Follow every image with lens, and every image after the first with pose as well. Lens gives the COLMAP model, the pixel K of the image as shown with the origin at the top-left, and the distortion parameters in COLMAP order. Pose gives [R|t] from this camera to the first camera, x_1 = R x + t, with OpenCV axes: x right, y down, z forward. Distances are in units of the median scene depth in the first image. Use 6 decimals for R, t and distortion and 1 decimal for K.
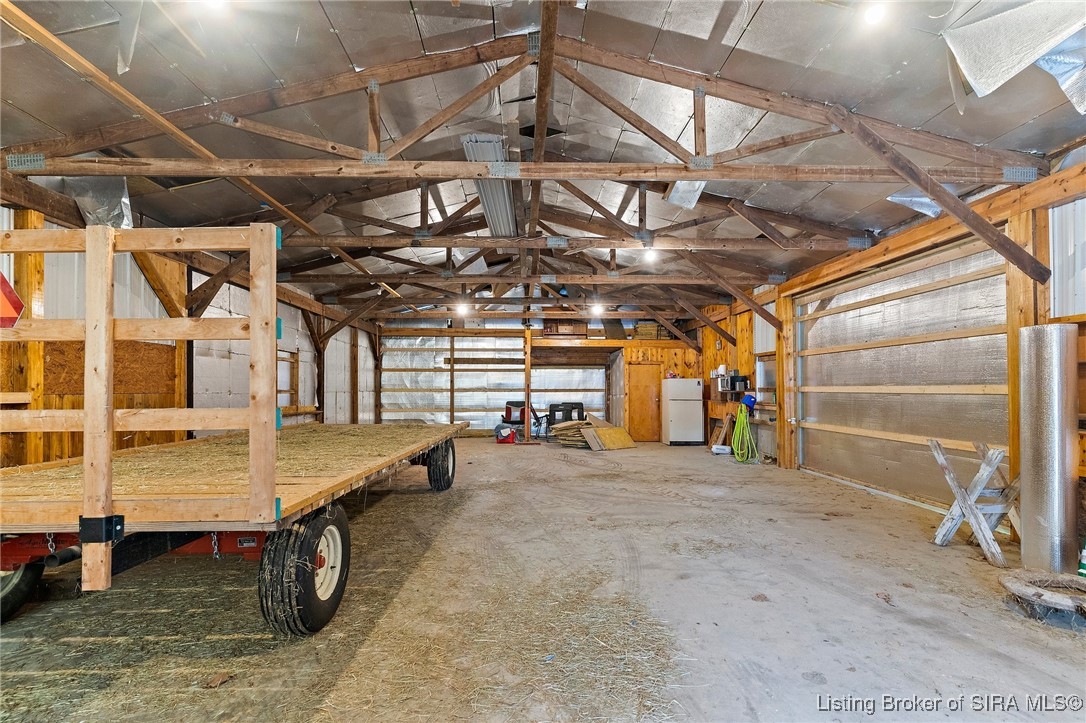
lens RADIAL K [[530.1, 0, 542.9], [0, 530.1, 382.5], [0, 0, 1]] dist [0.003337, 0.000259]
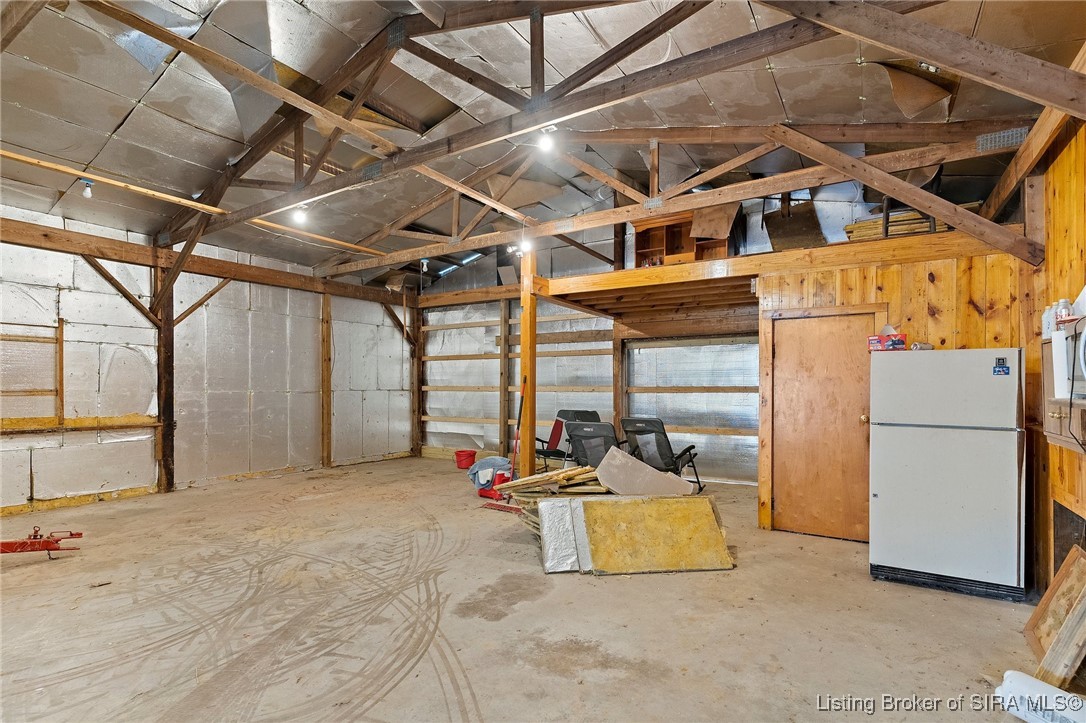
lens RADIAL K [[530.1, 0, 542.9], [0, 530.1, 382.5], [0, 0, 1]] dist [0.003337, 0.000259]
pose [[0.826639, -0.006322, -0.562697, 0.250758], [0.009887, 0.999946, 0.003289, 0.006894], [0.562646, -0.008282, 0.826657, 0.641294]]
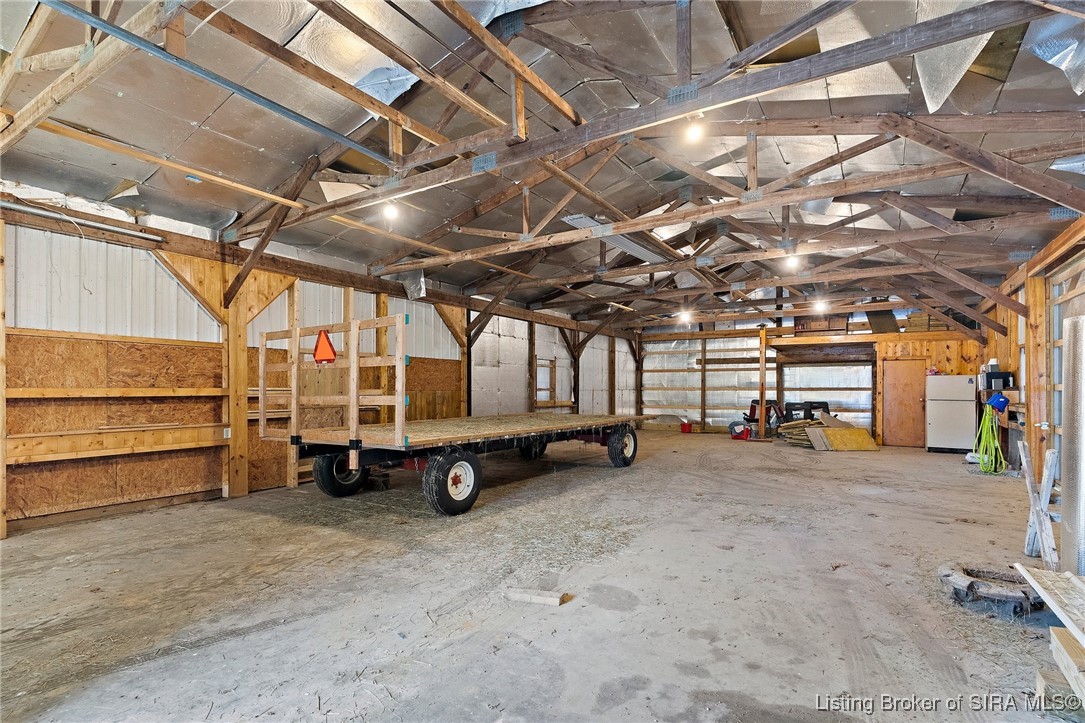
lens RADIAL K [[532.0, 0, 546.5], [0, 532.0, 380.4], [0, 0, 1]] dist [0.002066, -0.000224]
pose [[0.827883, -0.008767, -0.560832, 0.207412], [0.007513, 0.999961, -0.004542, -0.000122], [0.560850, -0.000453, 0.827917, -0.086247]]
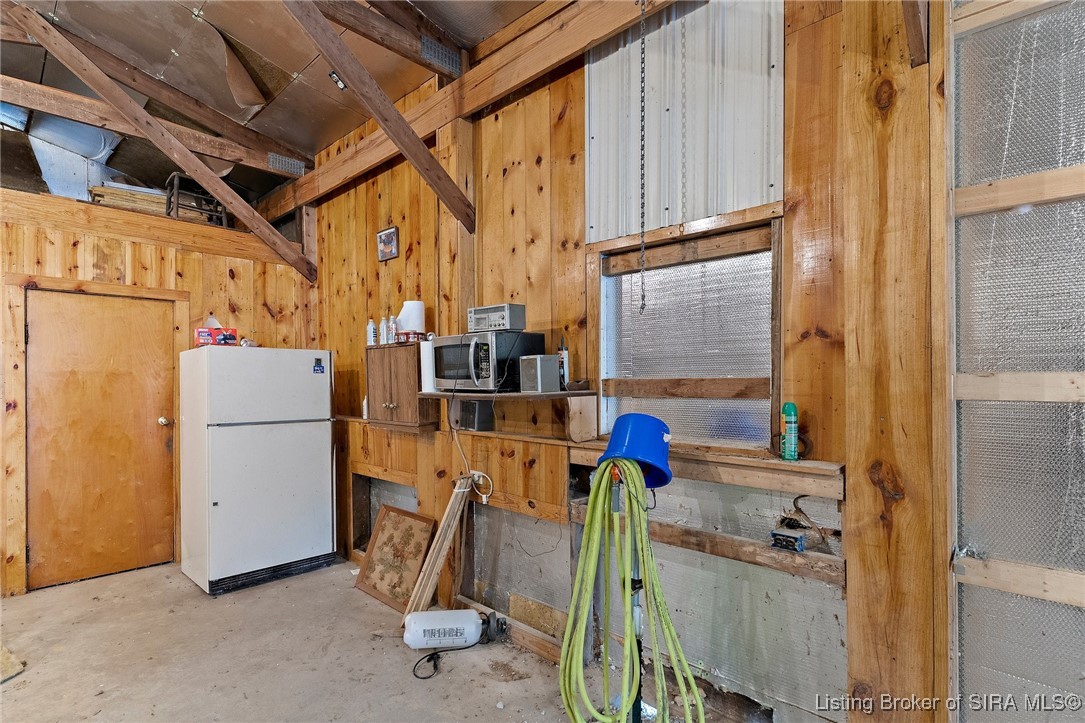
lens RADIAL K [[532.0, 0, 546.5], [0, 532.0, 380.4], [0, 0, 1]] dist [0.002066, -0.000224]
pose [[0.711251, -0.005404, 0.702917, 0.169338], [-0.004088, 0.999922, 0.011824, 0.006223], [-0.702926, -0.011284, 0.711173, 0.679718]]
